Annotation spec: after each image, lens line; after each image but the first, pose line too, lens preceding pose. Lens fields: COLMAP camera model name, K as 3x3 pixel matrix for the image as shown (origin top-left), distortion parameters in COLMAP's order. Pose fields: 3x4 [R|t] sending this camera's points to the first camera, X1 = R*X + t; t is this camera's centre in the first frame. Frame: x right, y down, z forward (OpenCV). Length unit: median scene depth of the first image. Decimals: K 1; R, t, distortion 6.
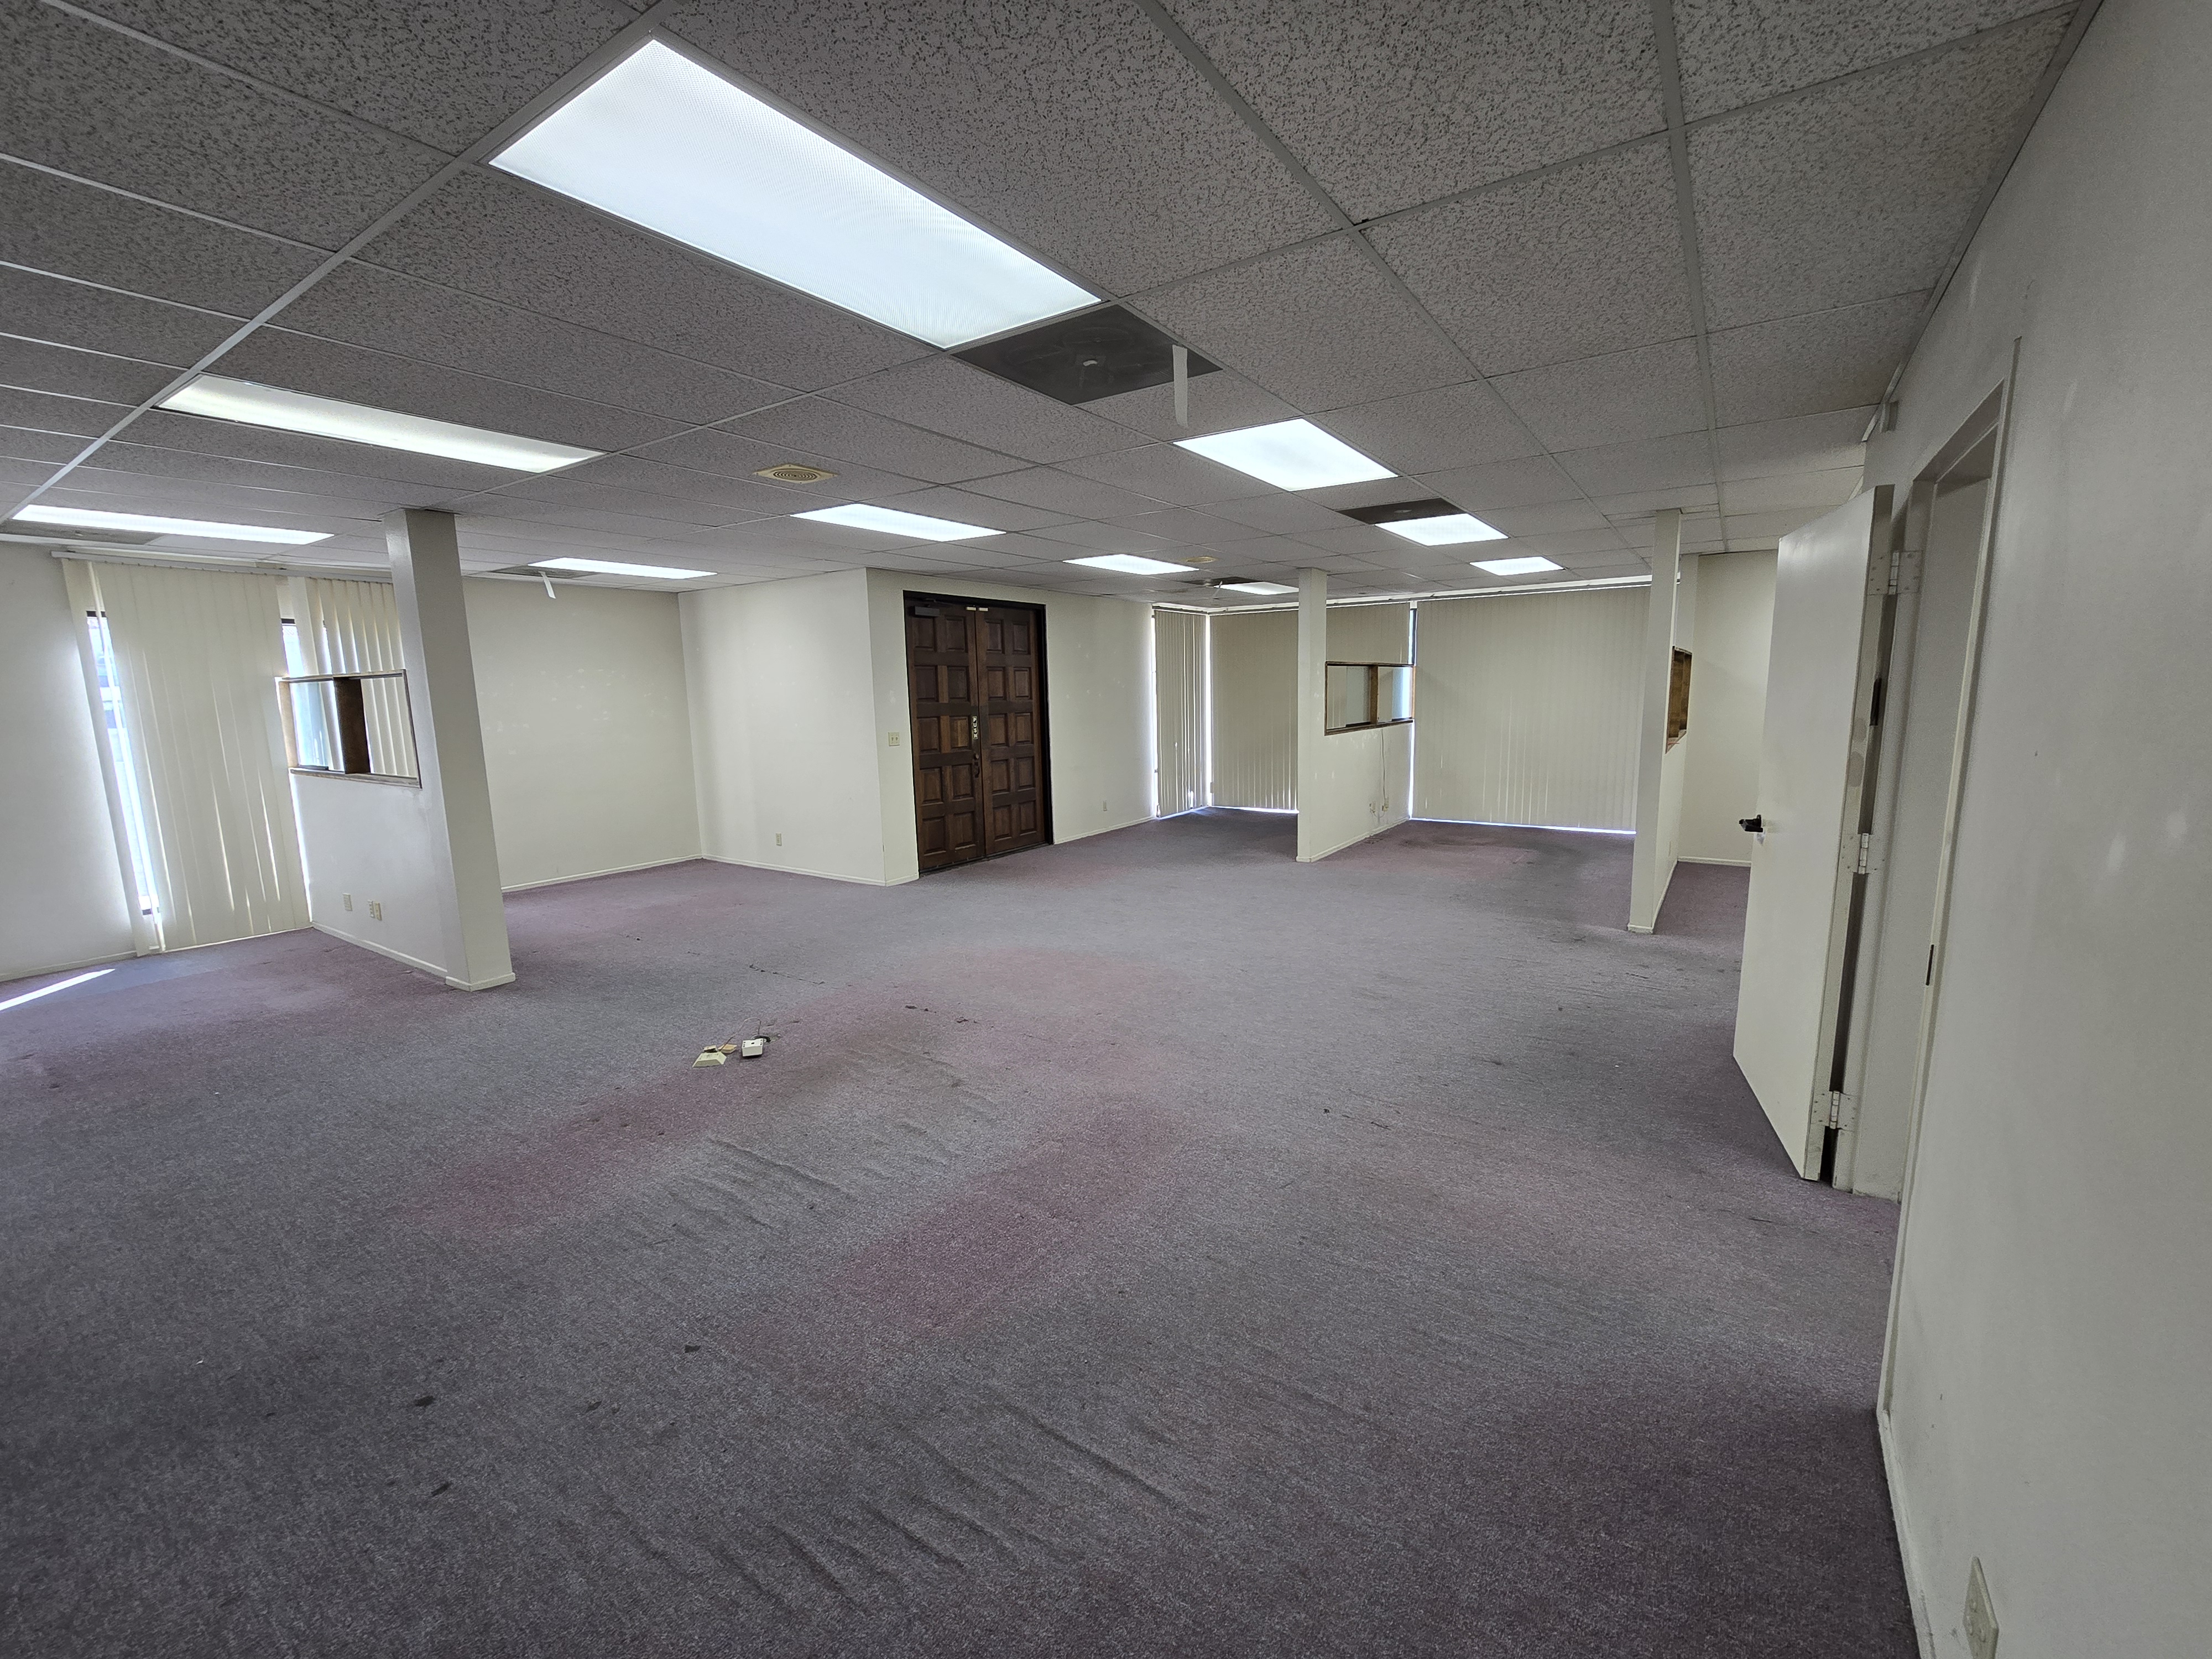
lens RADIAL K [[907.7, 0, 1116.4], [0, 907.7, 824.1], [0, 0, 1]] dist [-0.003523, 0.000123]
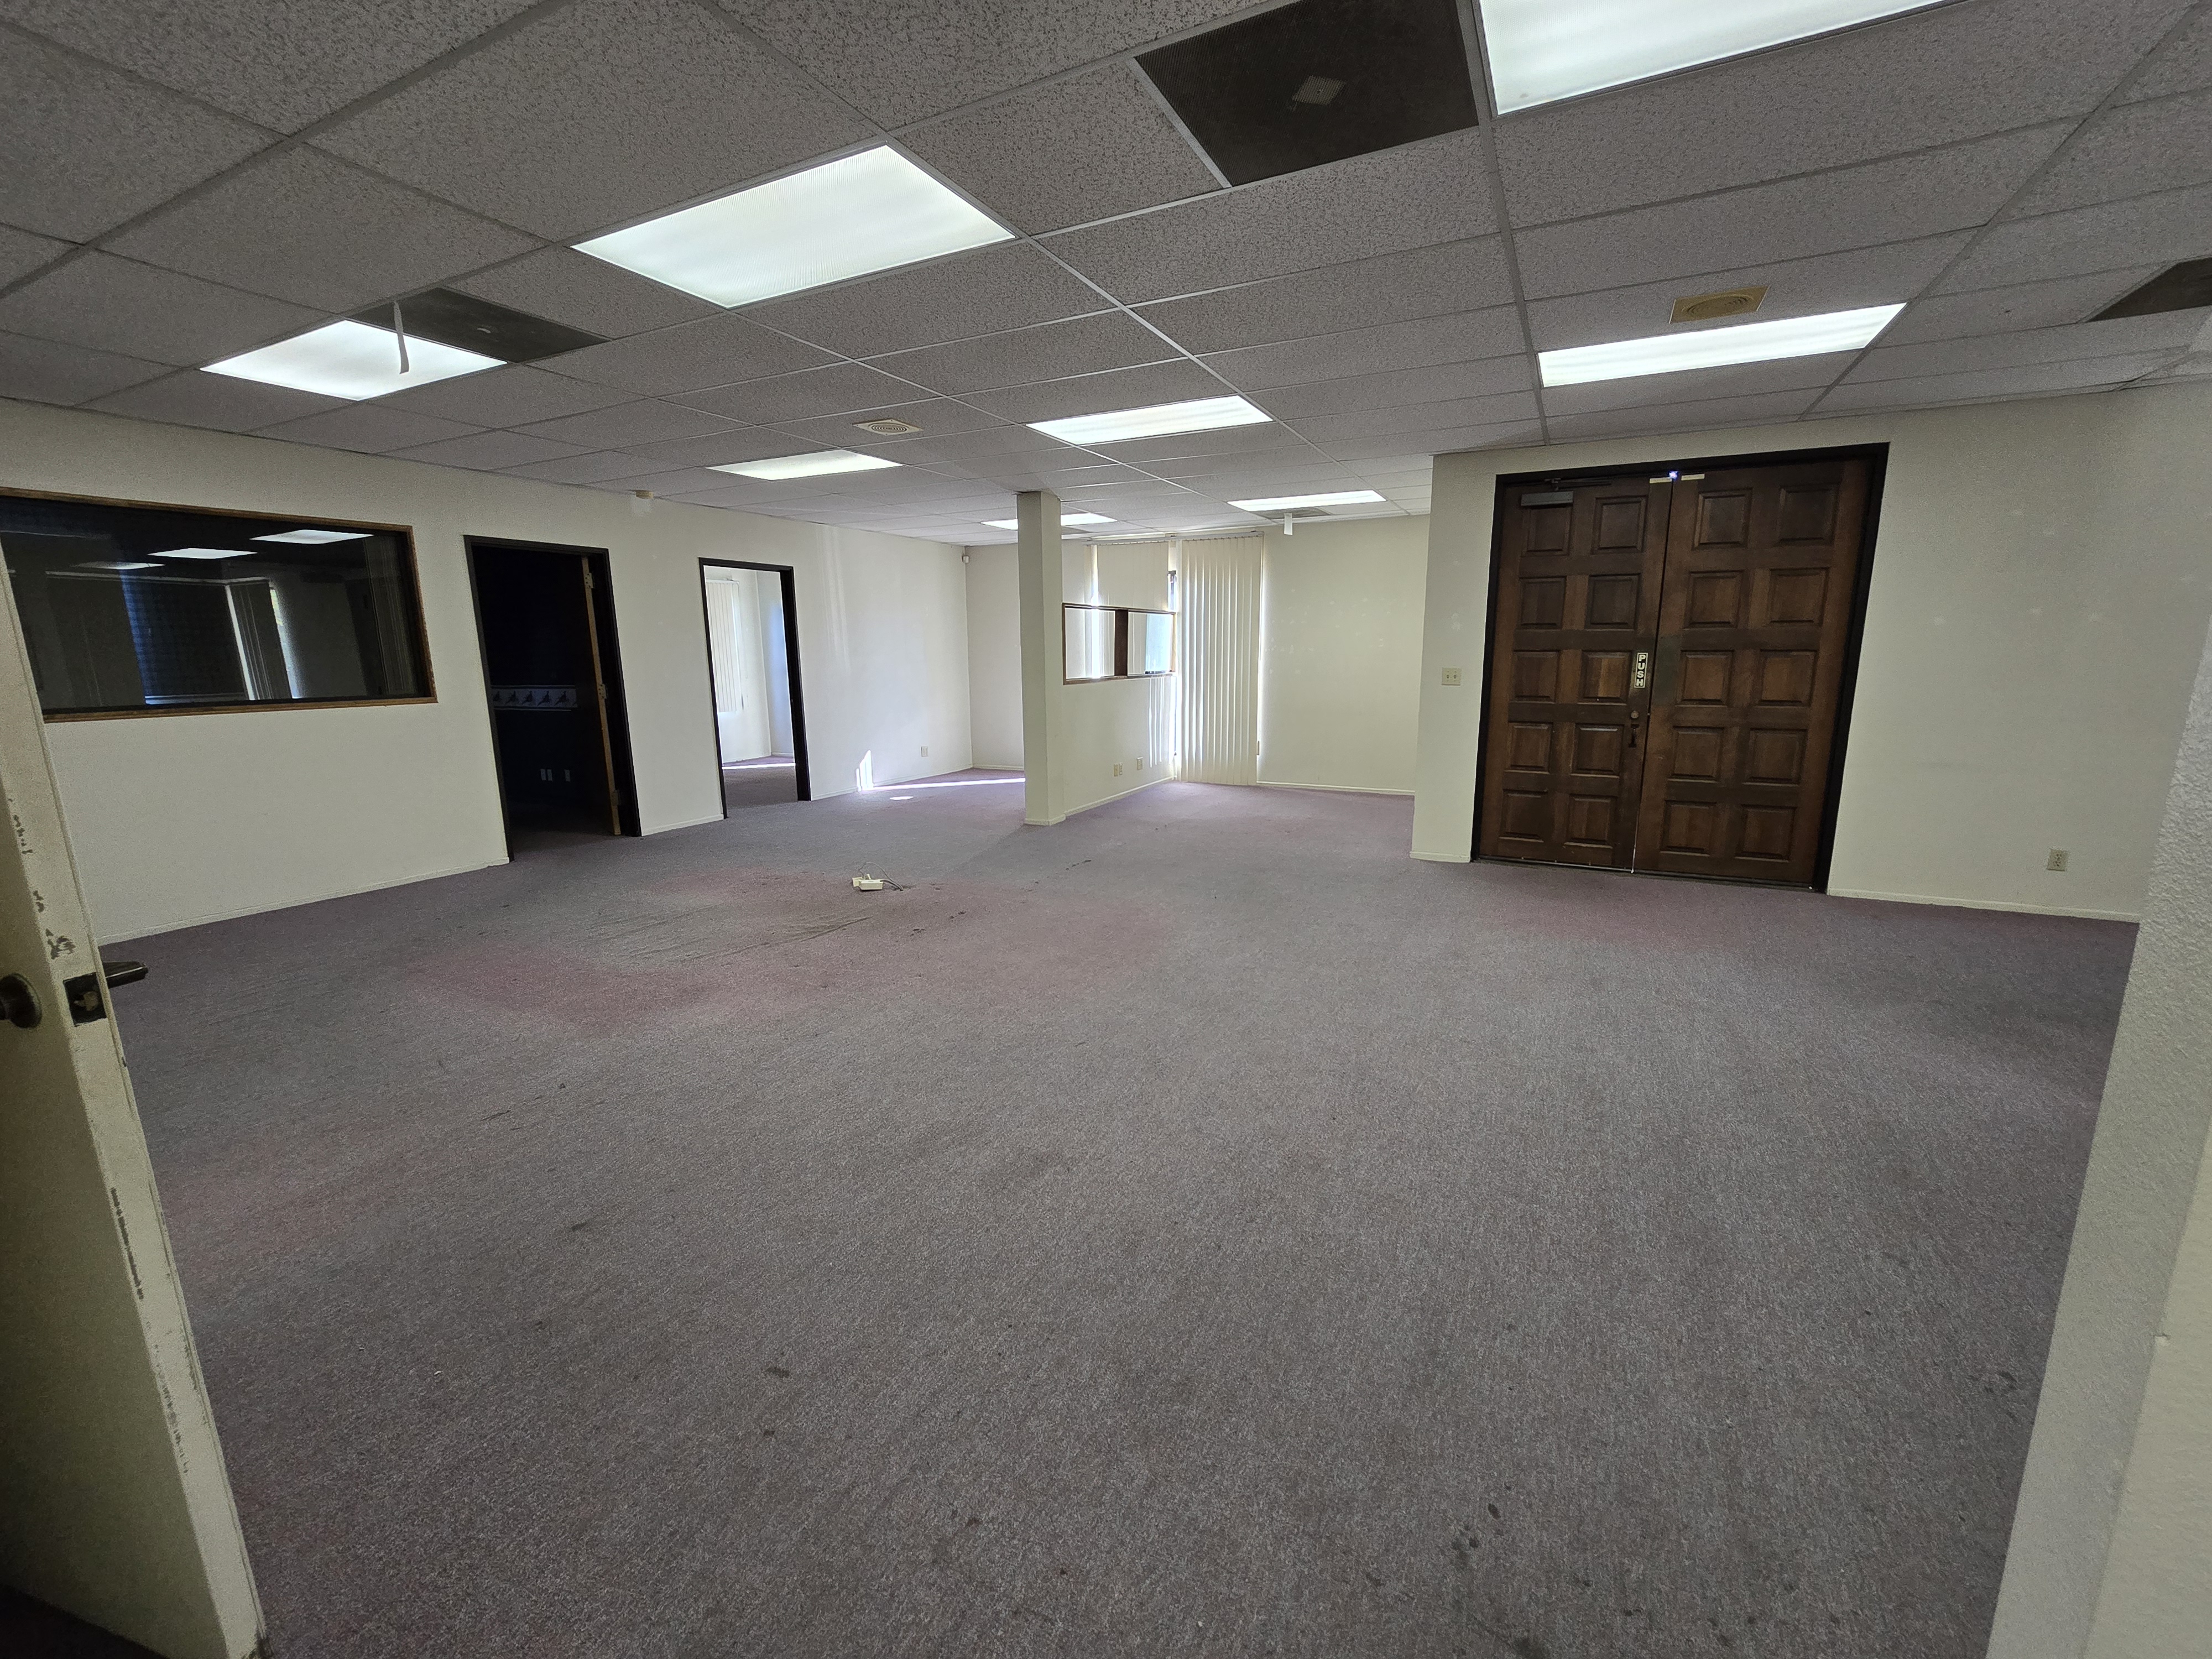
lens RADIAL K [[907.7, 0, 1116.4], [0, 907.7, 824.1], [0, 0, 1]] dist [-0.003523, 0.000123]
pose [[0.129853, 0.213245, -0.968331, 0.452540], [-0.138396, 0.970938, 0.195260, -0.075585], [0.981827, 0.108658, 0.155592, 0.556141]]
